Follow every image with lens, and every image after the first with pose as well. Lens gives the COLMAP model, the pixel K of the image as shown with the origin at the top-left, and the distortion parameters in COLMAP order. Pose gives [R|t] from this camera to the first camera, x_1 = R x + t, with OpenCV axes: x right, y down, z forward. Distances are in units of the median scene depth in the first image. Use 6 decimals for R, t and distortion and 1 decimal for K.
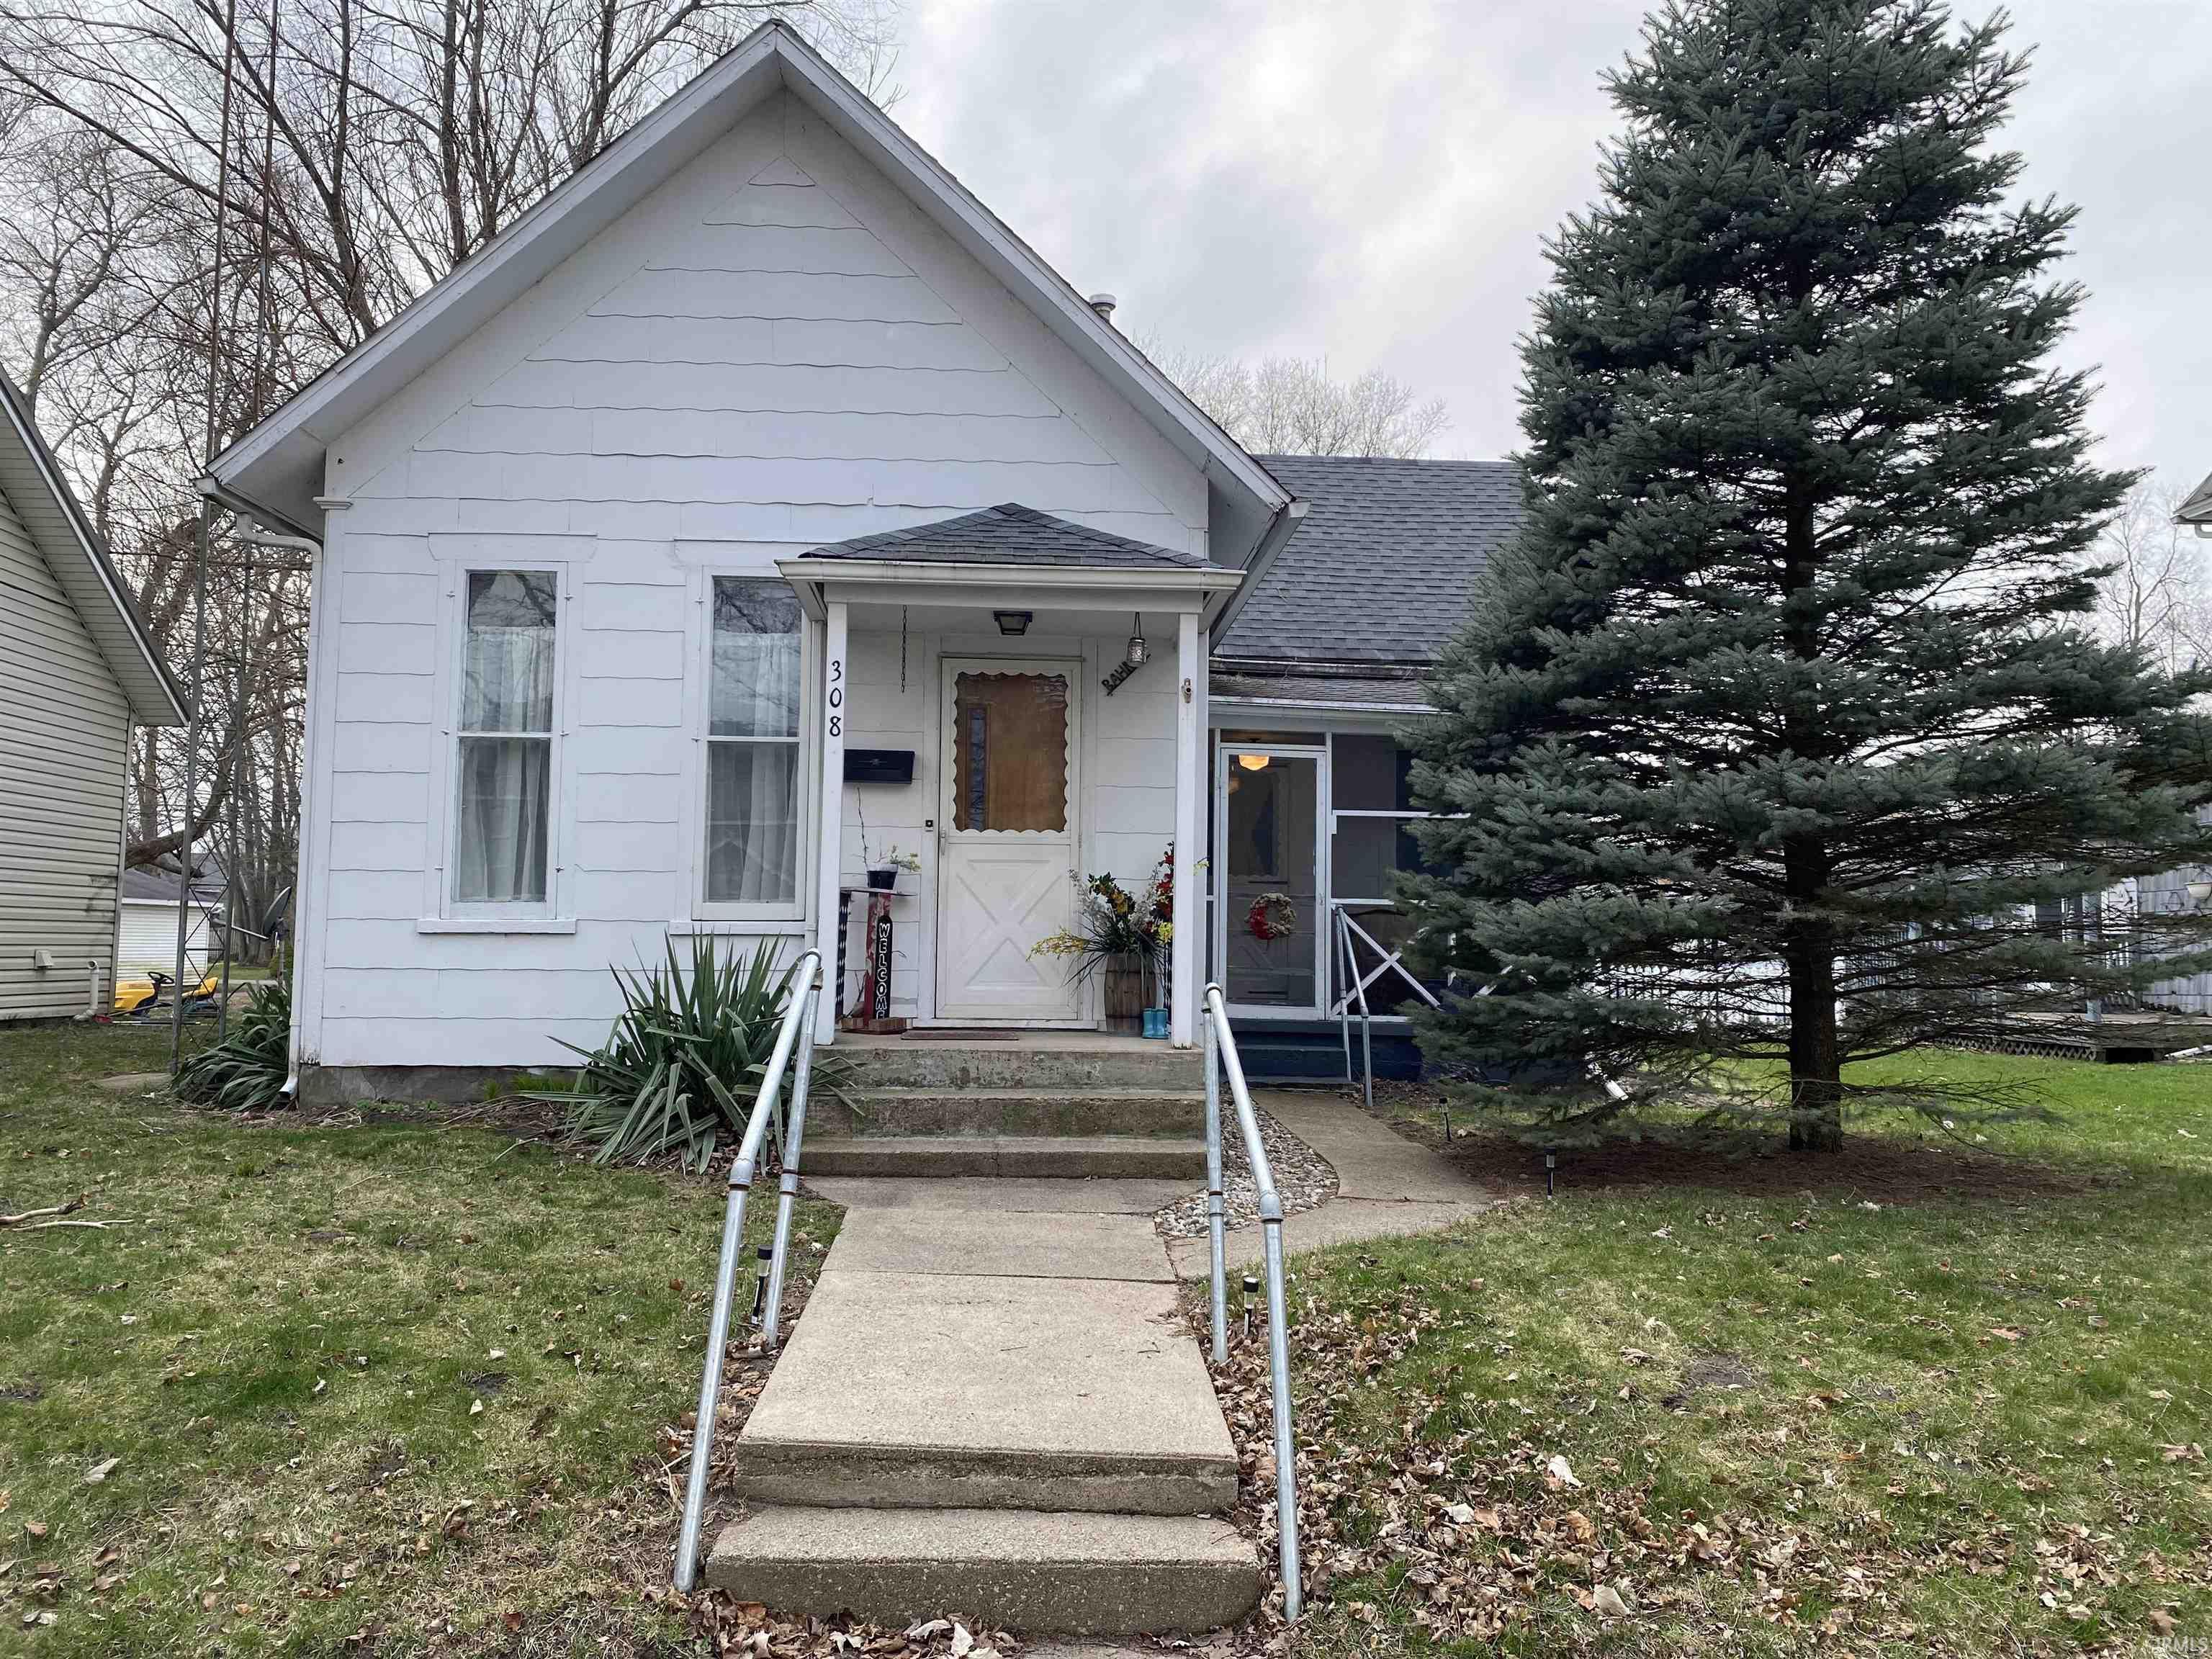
lens RADIAL K [[1678.3, 0, 1108.2], [0, 1678.3, 827.1], [0, 0, 1]] dist [0.047000, -0.009479]
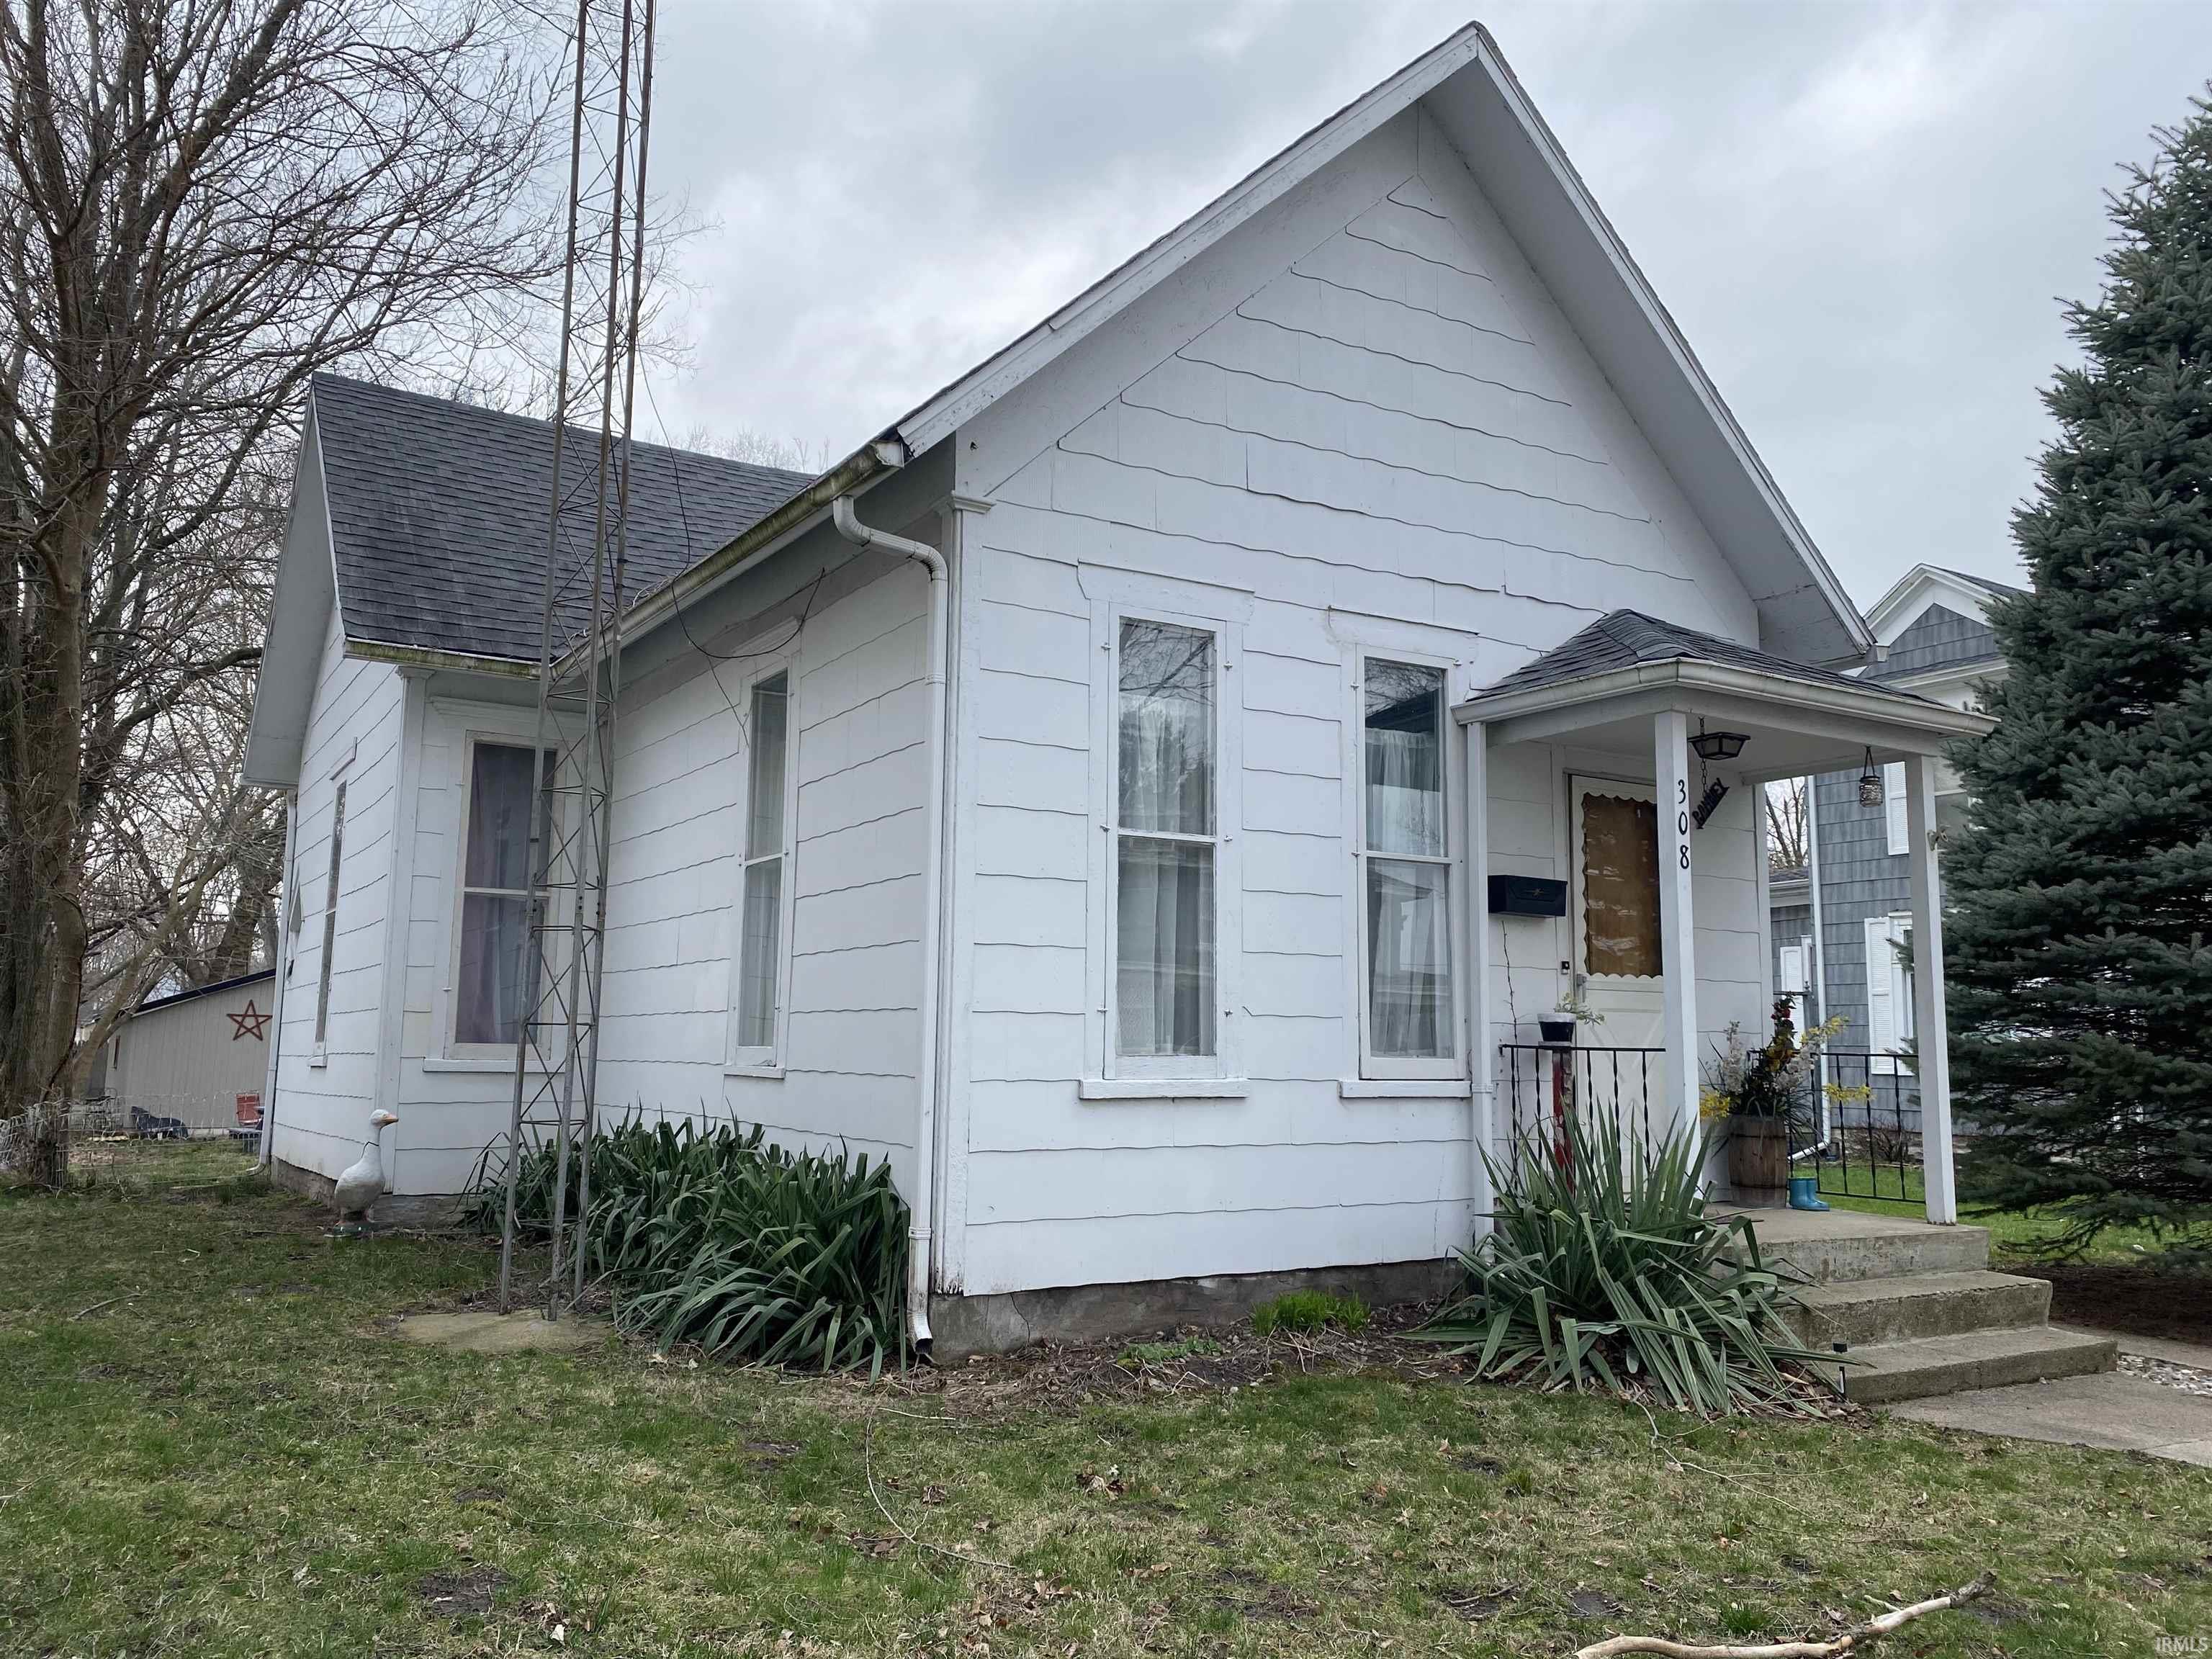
lens RADIAL K [[1678.3, 0, 1106.0], [0, 1678.3, 828.7], [0, 0, 1]] dist [0.047000, -0.009479]
pose [[0.878706, 0.061346, 0.473406, -0.736191], [-0.036183, 0.997415, -0.062089, -0.009653], [-0.475991, 0.037429, 0.878653, 0.347045]]
